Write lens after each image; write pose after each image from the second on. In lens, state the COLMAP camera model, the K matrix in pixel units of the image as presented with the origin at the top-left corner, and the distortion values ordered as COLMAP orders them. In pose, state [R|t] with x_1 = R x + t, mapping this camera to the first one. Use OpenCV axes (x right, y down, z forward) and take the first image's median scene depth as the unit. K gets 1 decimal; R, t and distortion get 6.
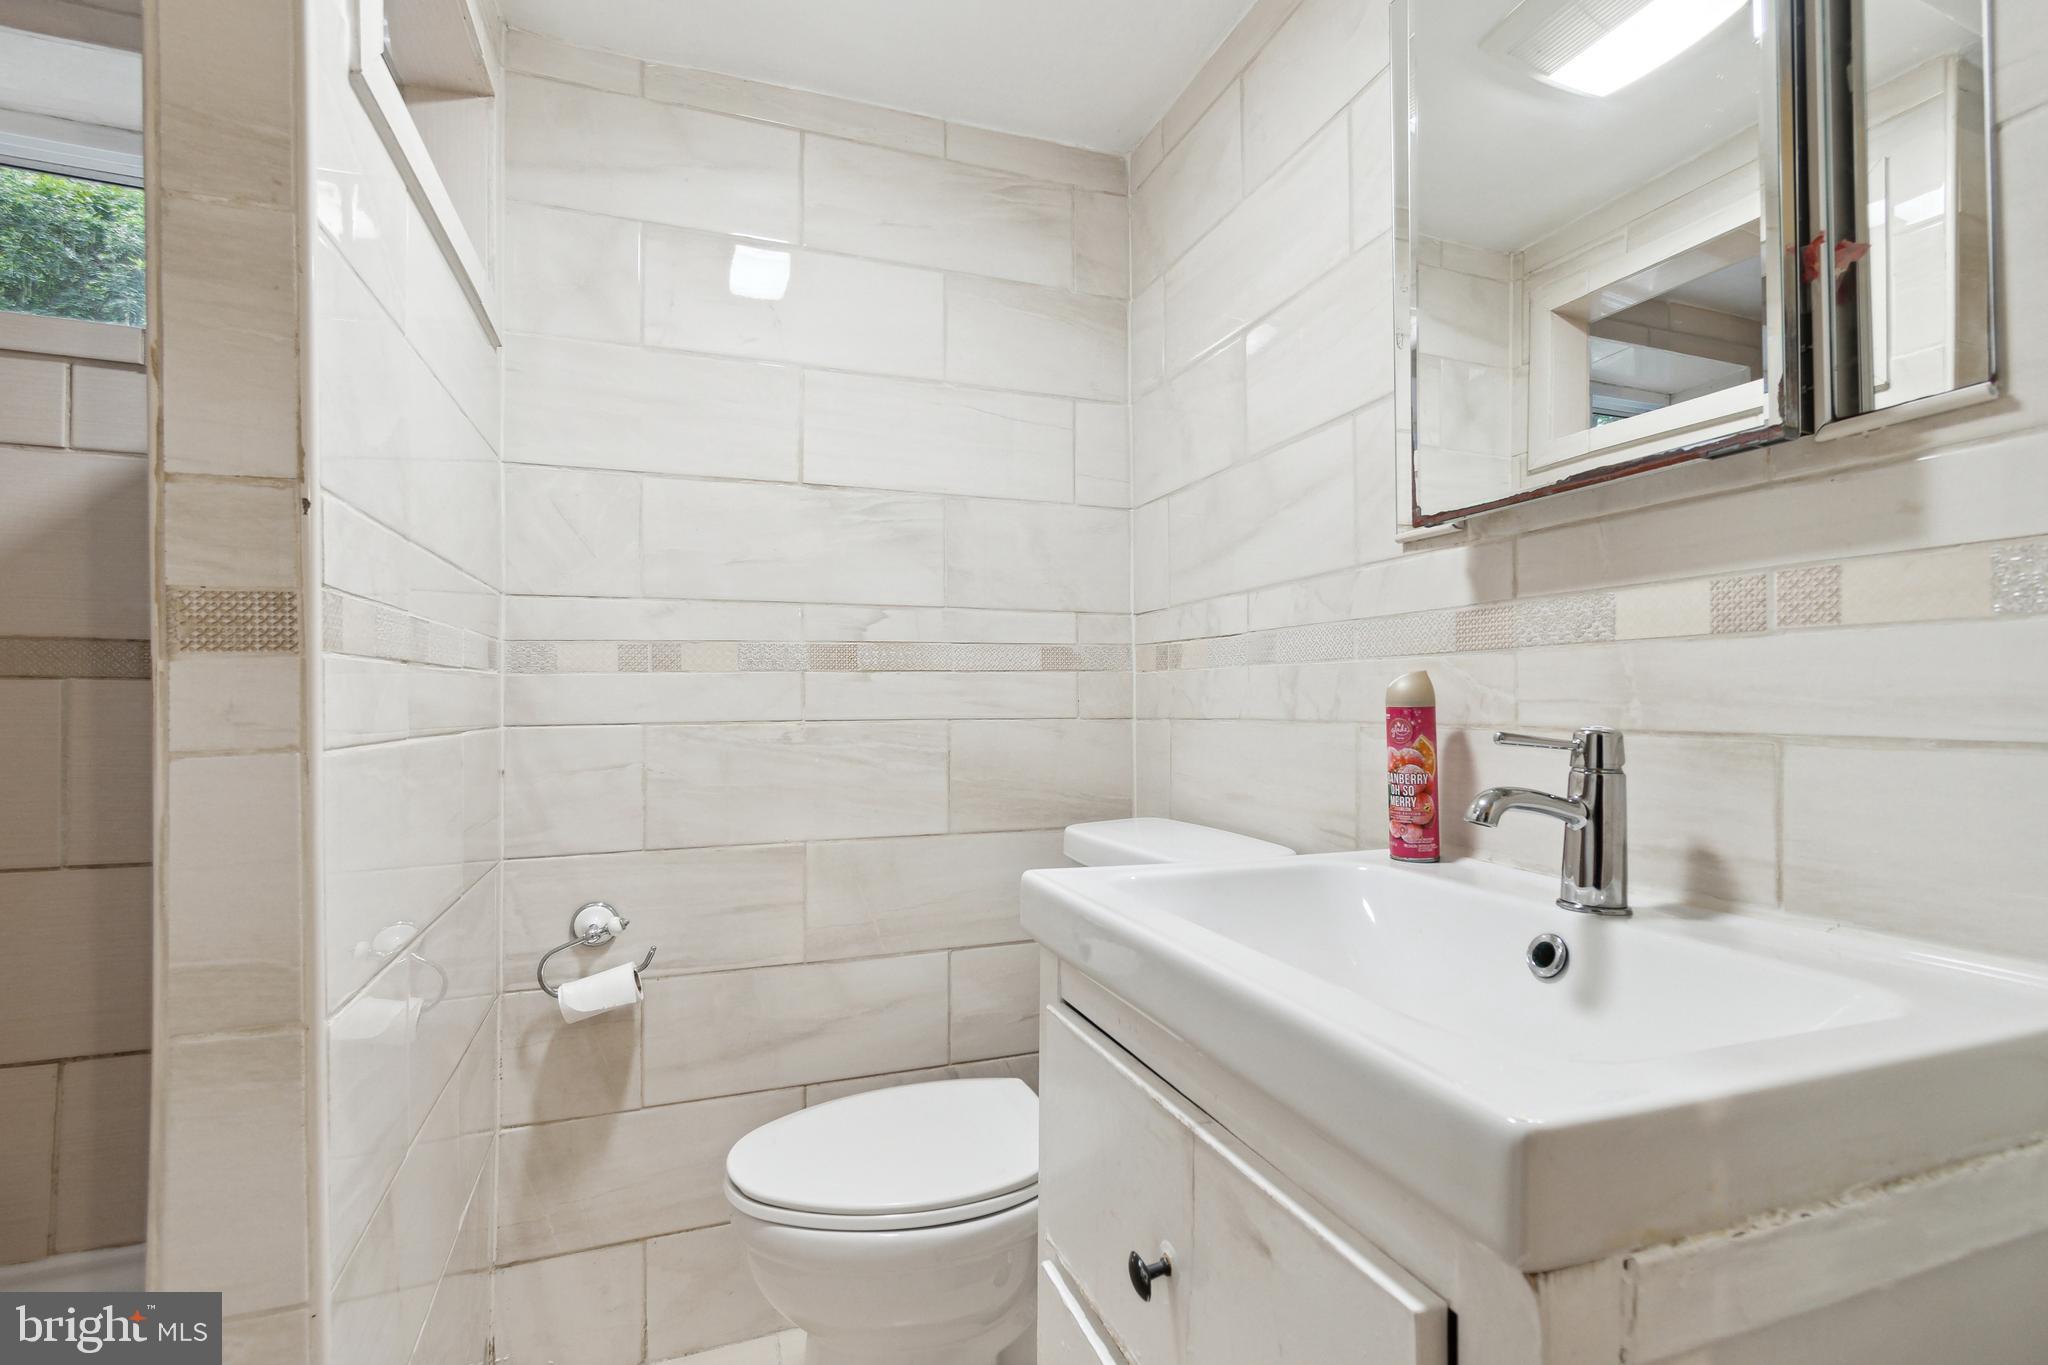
lens RADIAL K [[947.8, 0, 1038.6], [0, 947.8, 695.8], [0, 0, 1]] dist [0.000438, 0.009124]
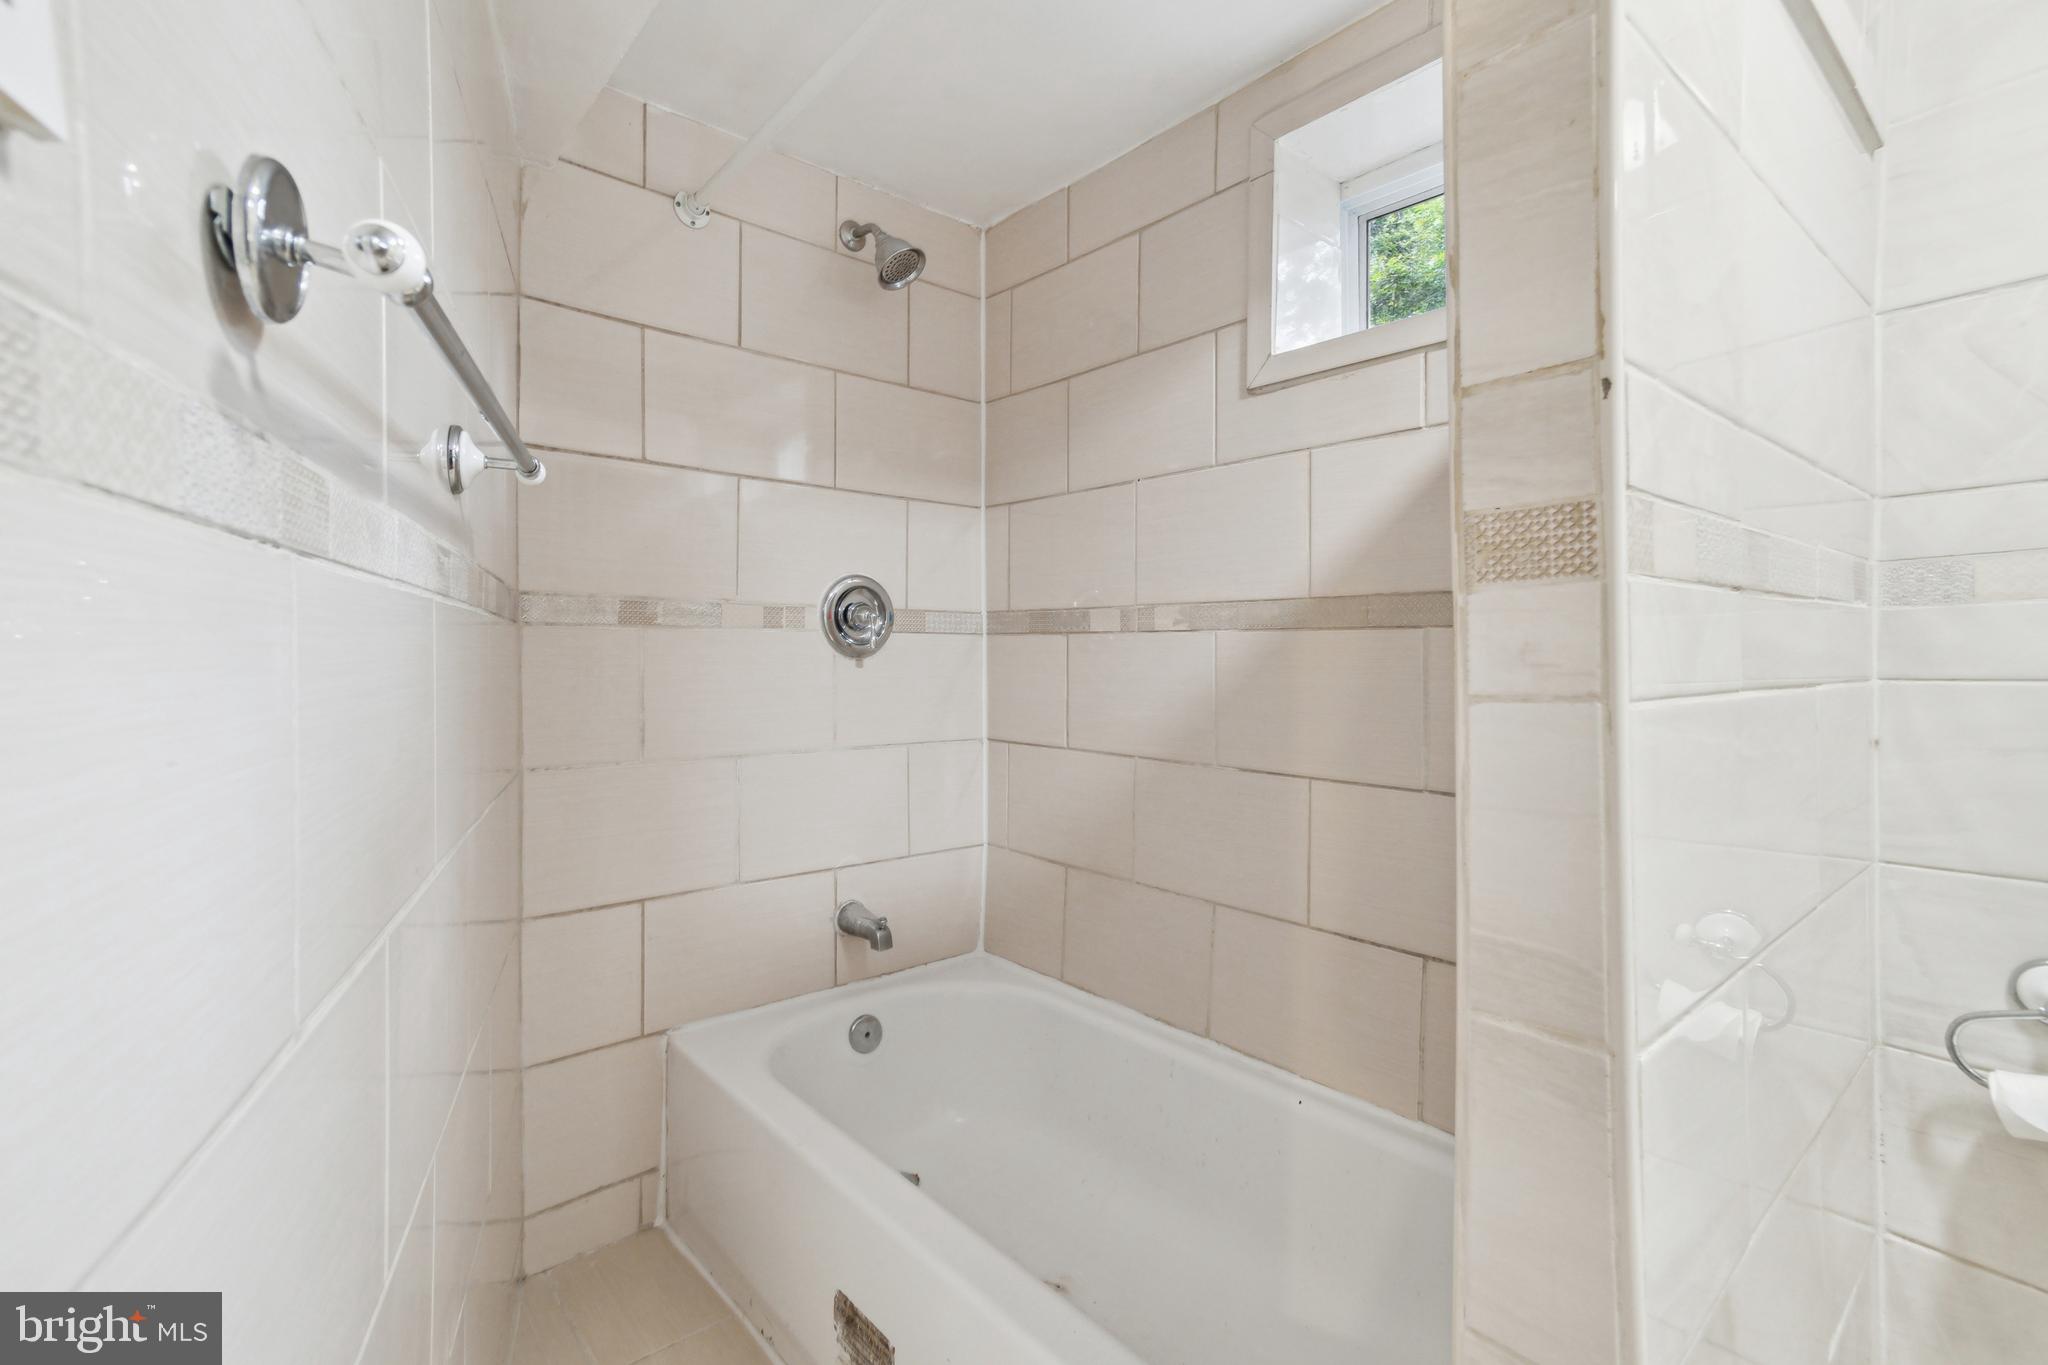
lens RADIAL K [[947.8, 0, 983.6], [0, 947.8, 653.4], [0, 0, 1]] dist [0.000438, 0.009124]
pose [[0.312577, -0.000172, -0.949892, -0.183637], [0.007767, 0.999967, 0.002375, 0.012875], [0.949861, -0.008121, 0.312568, 0.260779]]
